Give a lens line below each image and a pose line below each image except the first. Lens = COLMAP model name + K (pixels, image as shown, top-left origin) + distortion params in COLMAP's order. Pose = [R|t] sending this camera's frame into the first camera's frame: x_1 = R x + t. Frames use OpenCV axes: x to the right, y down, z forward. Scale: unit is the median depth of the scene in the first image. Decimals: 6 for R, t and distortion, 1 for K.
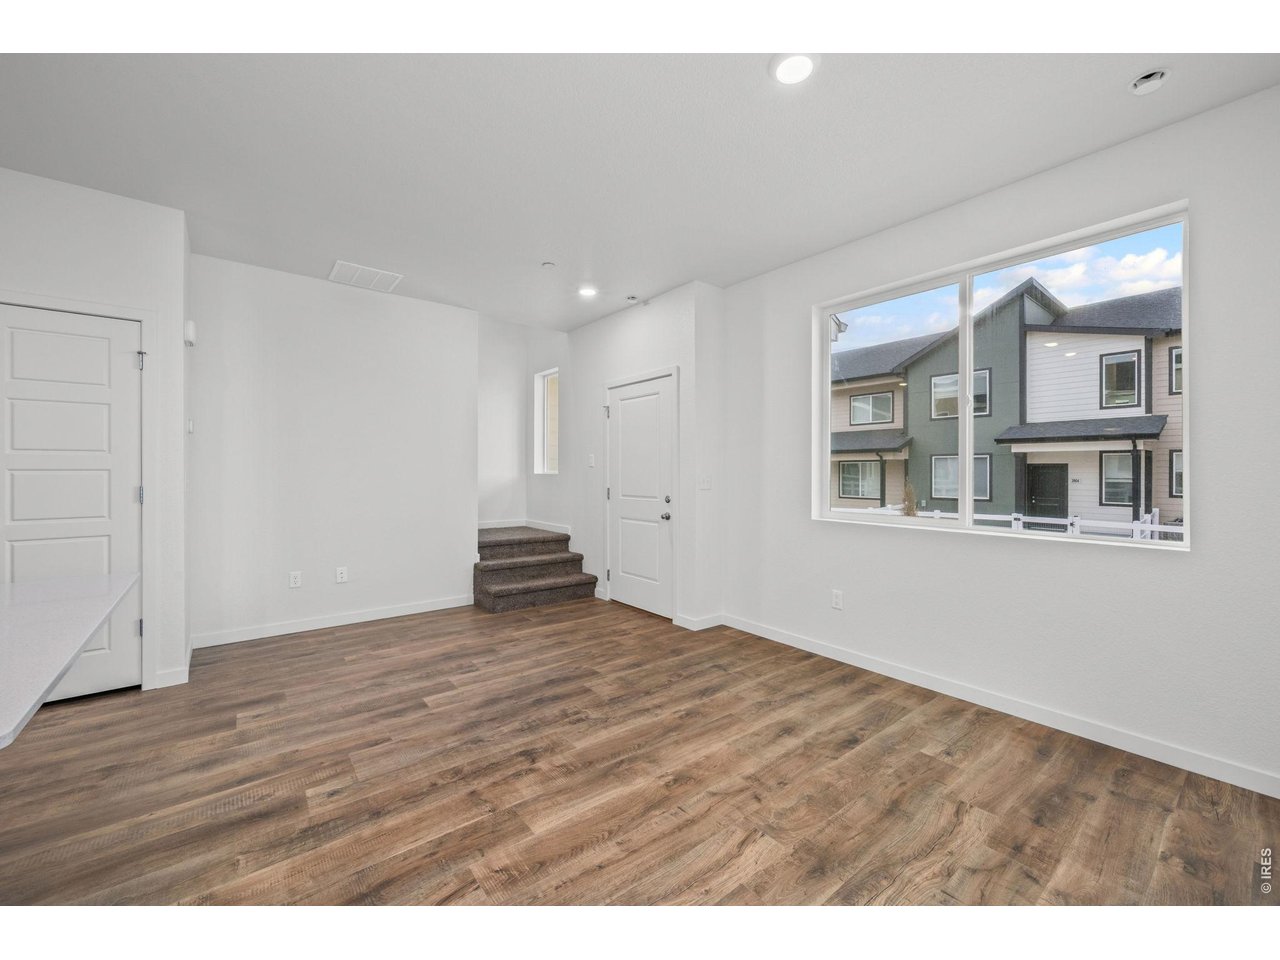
lens RADIAL K [[509.0, 0, 639.9], [0, 509.0, 471.2], [0, 0, 1]] dist [0.000444, 0.000869]
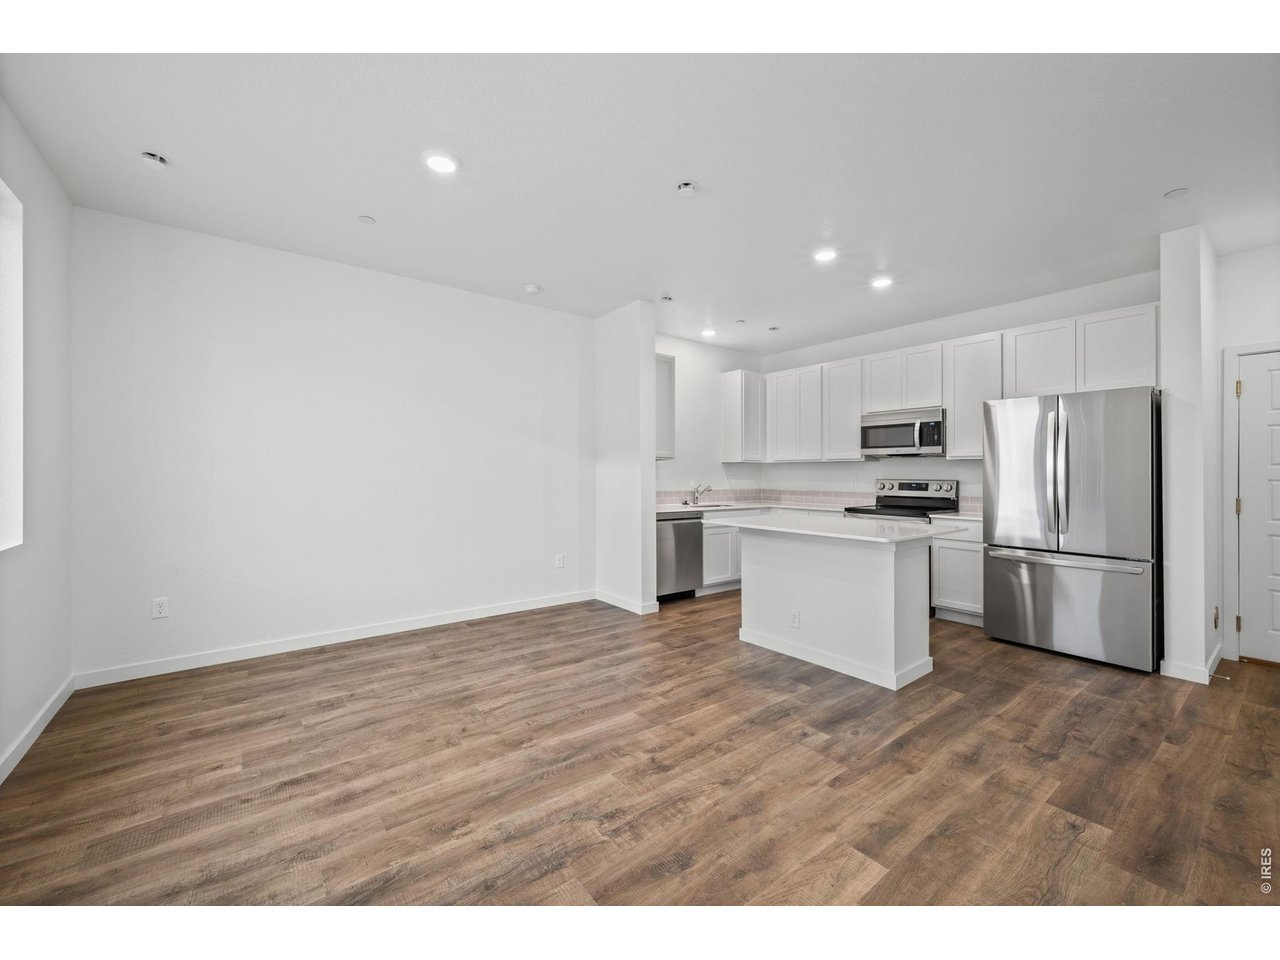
lens RADIAL K [[509.0, 0, 642.3], [0, 509.0, 465.6], [0, 0, 1]] dist [0.000444, 0.000869]
pose [[-0.999924, -0.008067, 0.009343, -0.182272], [-0.008222, 0.999827, -0.016699, 0.004652], [-0.009207, -0.016774, -0.999817, 1.903468]]
